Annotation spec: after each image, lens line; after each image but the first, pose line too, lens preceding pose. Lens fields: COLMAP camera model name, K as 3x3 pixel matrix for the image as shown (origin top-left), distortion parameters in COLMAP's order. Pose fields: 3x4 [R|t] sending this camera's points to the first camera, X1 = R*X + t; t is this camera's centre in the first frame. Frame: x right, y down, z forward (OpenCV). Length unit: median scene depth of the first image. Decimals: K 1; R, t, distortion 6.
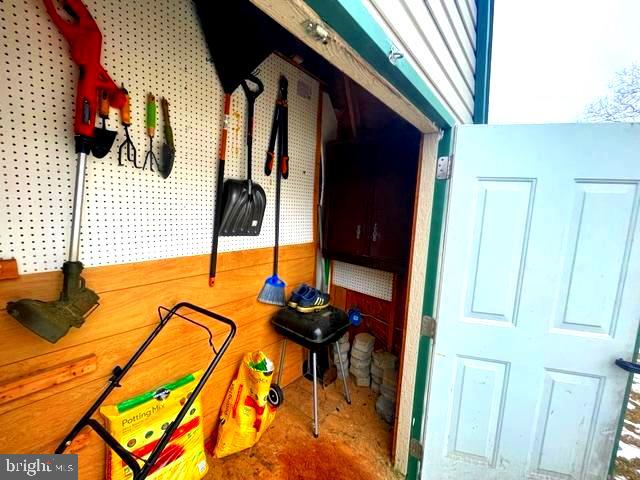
lens RADIAL K [[260.4, 0, 320.4], [0, 260.4, 238.3], [0, 0, 1]] dist [-0.001653, -0.000009]
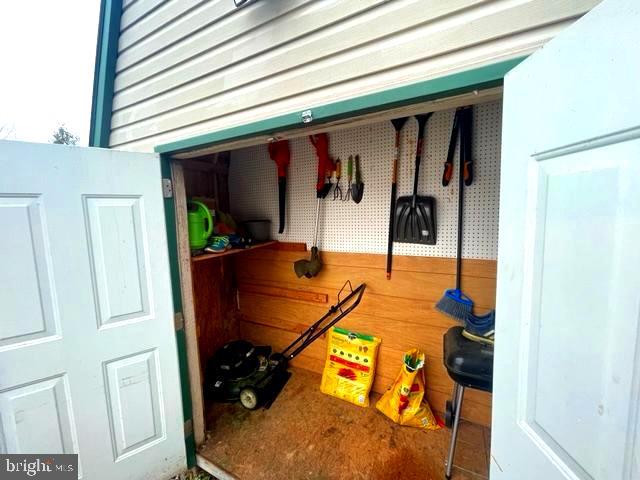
lens RADIAL K [[260.4, 0, 320.9], [0, 260.4, 241.6], [0, 0, 1]] dist [-0.001653, -0.000009]
pose [[0.186959, 0.056396, -0.980748, 0.810267], [-0.083027, 0.995686, 0.041428, -0.033372], [0.978853, 0.073684, 0.190835, 0.403542]]
